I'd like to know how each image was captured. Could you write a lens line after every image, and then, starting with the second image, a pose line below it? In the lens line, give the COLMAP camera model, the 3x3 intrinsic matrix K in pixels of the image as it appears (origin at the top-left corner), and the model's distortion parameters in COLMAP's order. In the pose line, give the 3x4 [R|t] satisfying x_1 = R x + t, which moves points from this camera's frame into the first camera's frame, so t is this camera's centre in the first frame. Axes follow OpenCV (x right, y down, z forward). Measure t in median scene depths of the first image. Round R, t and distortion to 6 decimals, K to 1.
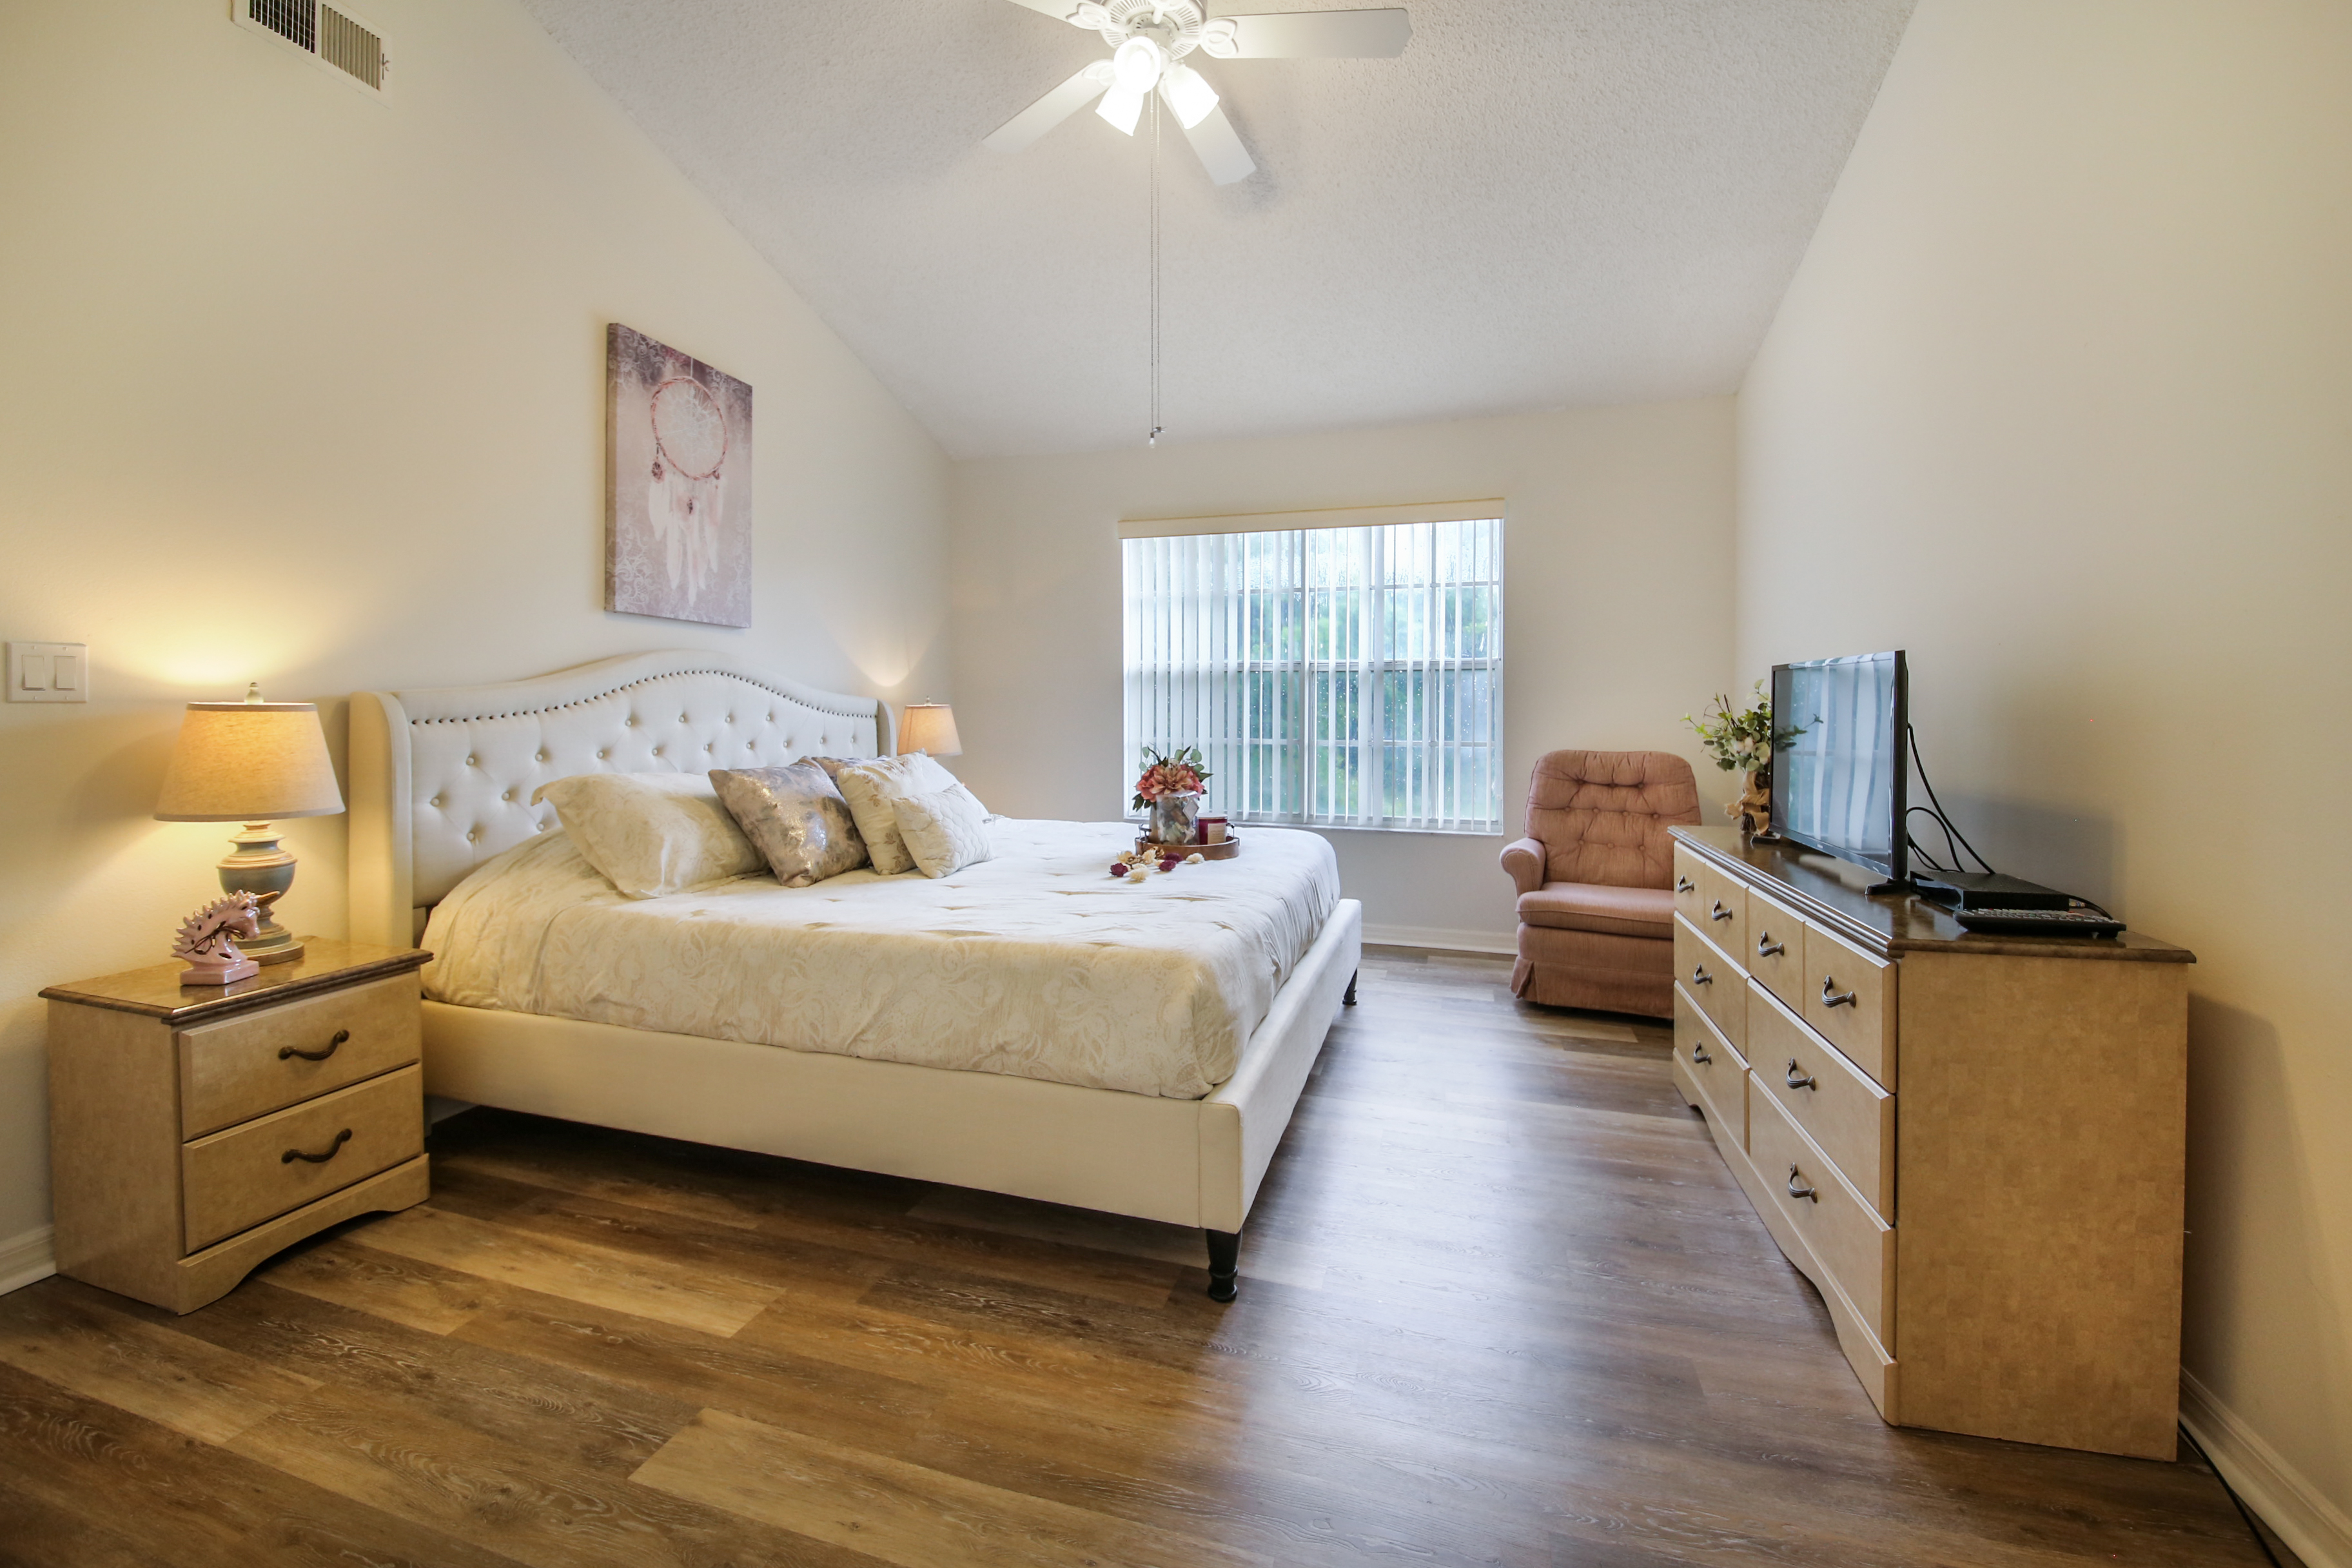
lens RADIAL K [[920.1, 0, 1260.9], [0, 920.1, 717.4], [0, 0, 1]] dist [0.001788, -0.003986]
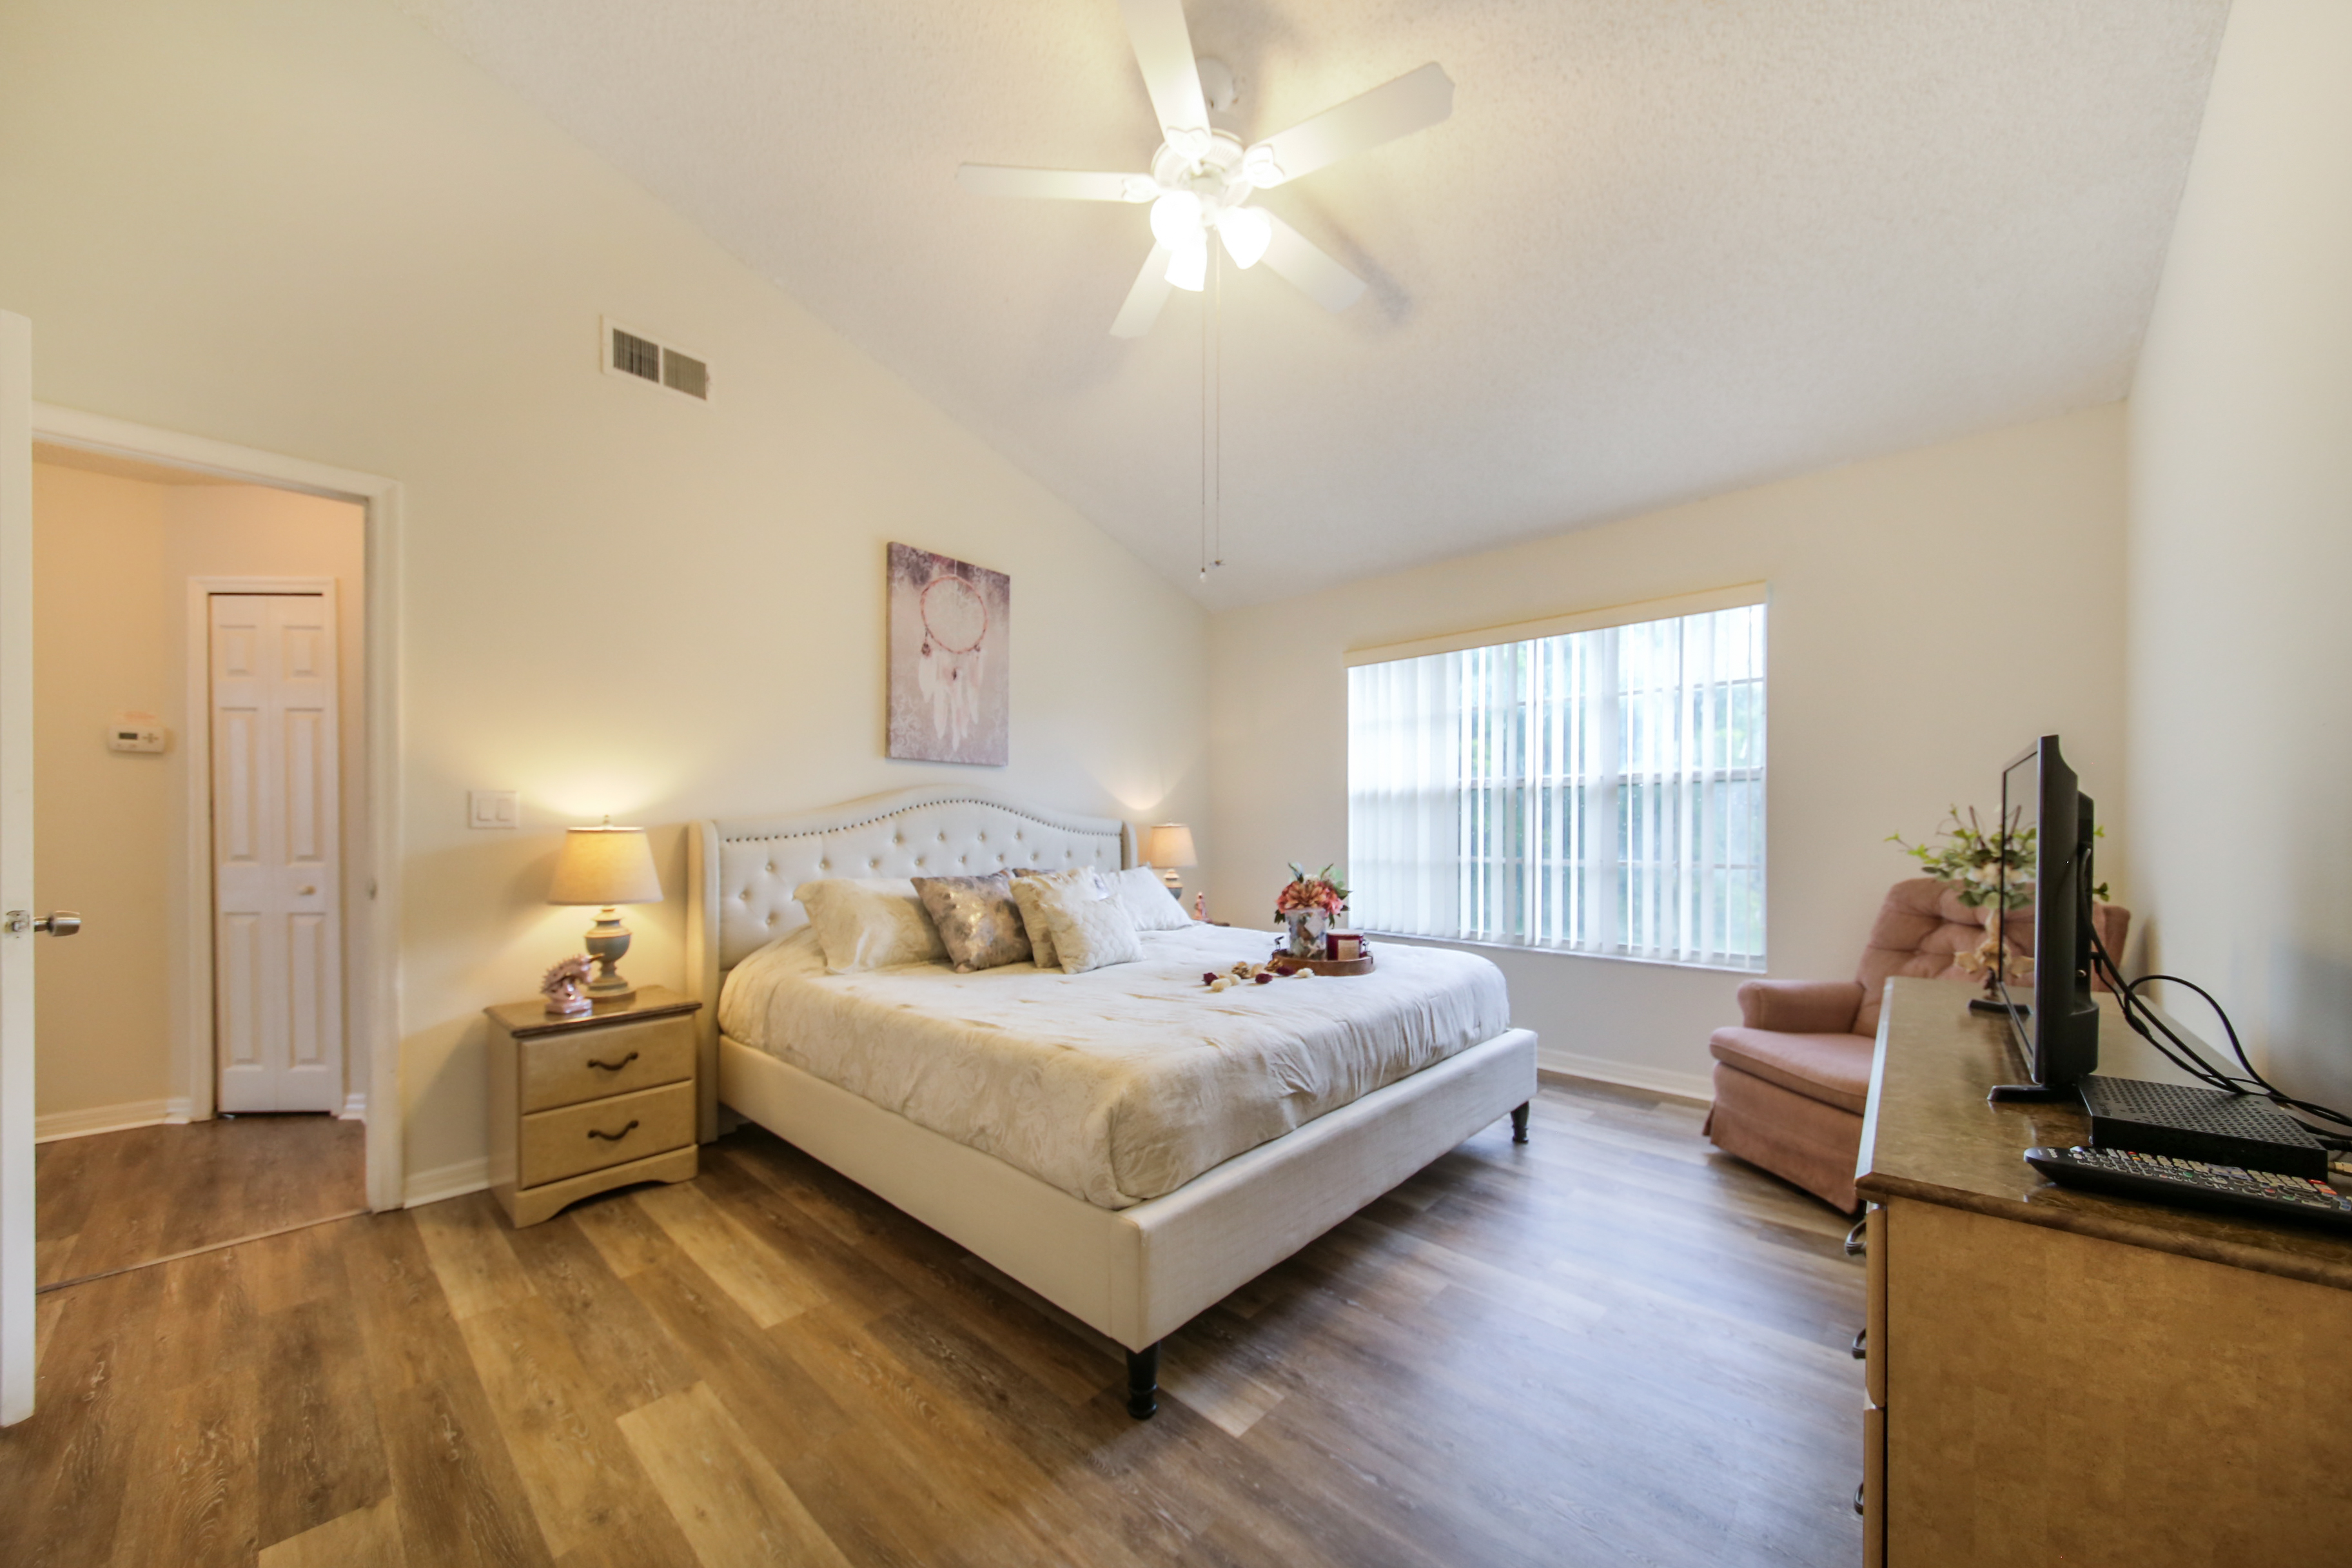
lens RADIAL K [[835.5, 0, 1174.3], [0, 835.5, 828.9], [0, 0, 1]] dist [0.015552, -0.001935]
pose [[0.899656, -0.004883, -0.436571, 0.316736], [0.001563, 0.999967, -0.007963, -0.002138], [0.436596, 0.006482, 0.899634, 0.143972]]
